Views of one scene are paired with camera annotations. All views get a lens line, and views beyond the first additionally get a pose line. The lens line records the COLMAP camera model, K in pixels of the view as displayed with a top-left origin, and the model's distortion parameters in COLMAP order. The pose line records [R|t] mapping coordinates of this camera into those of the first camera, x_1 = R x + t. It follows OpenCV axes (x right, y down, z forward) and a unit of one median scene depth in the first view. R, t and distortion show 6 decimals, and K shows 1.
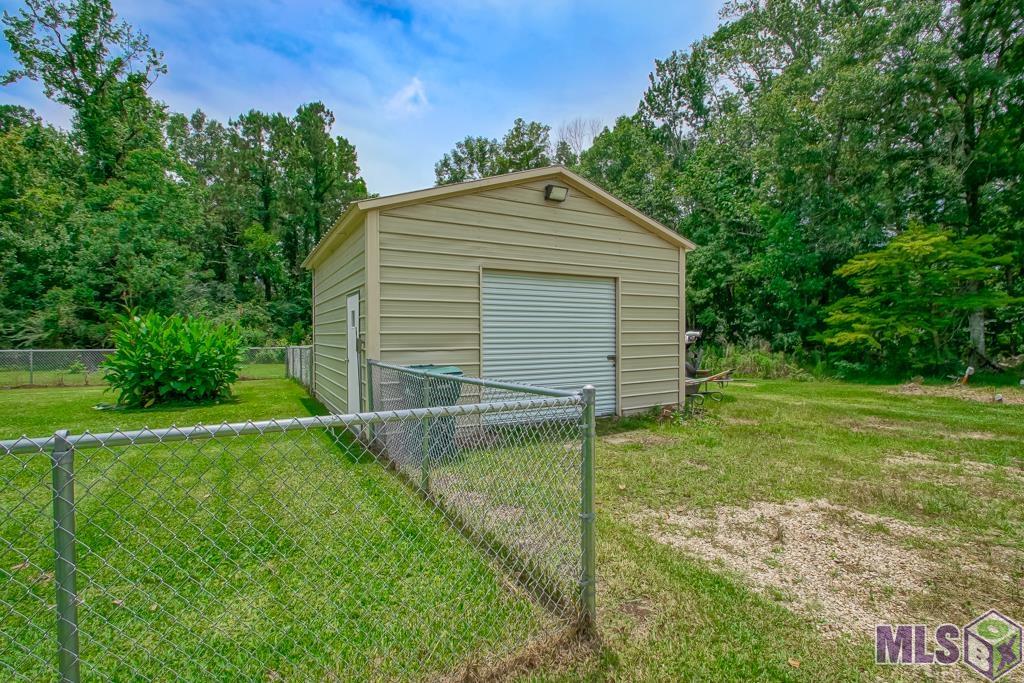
lens RADIAL K [[461.5, 0, 487.1], [0, 461.5, 342.8], [0, 0, 1]] dist [0.001744, -0.010691]
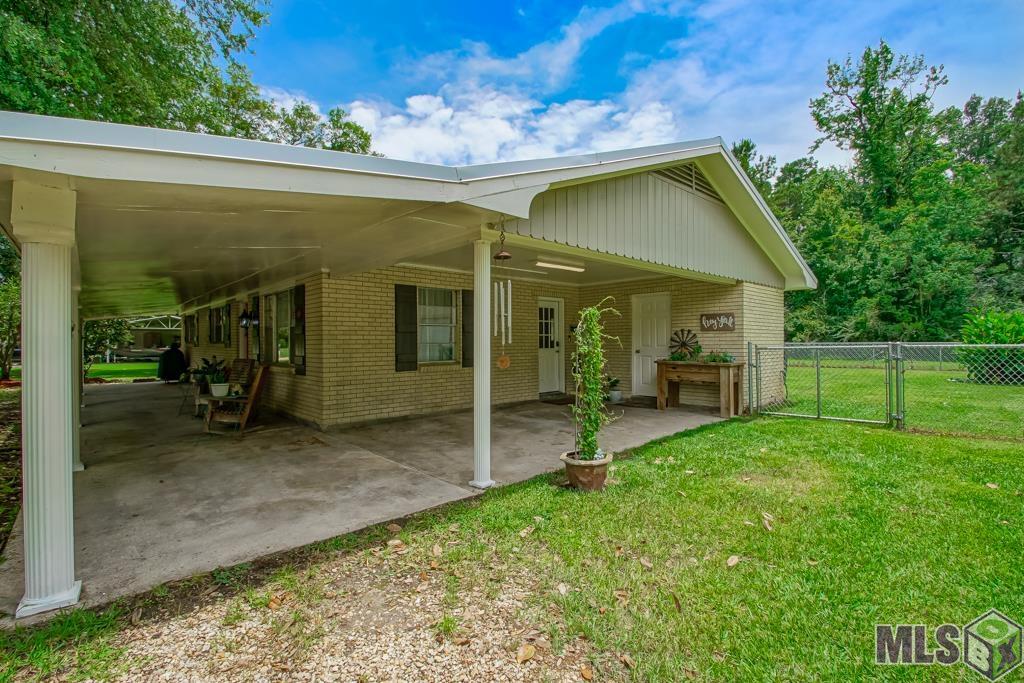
lens RADIAL K [[472.0, 0, 514.5], [0, 472.0, 347.1], [0, 0, 1]] dist [-0.001653, -0.009316]
pose [[0.263867, 0.005479, -0.964543, 0.085423], [-0.000803, 0.999985, 0.005461, 0.013724], [0.964559, -0.000666, 0.263867, -0.291305]]
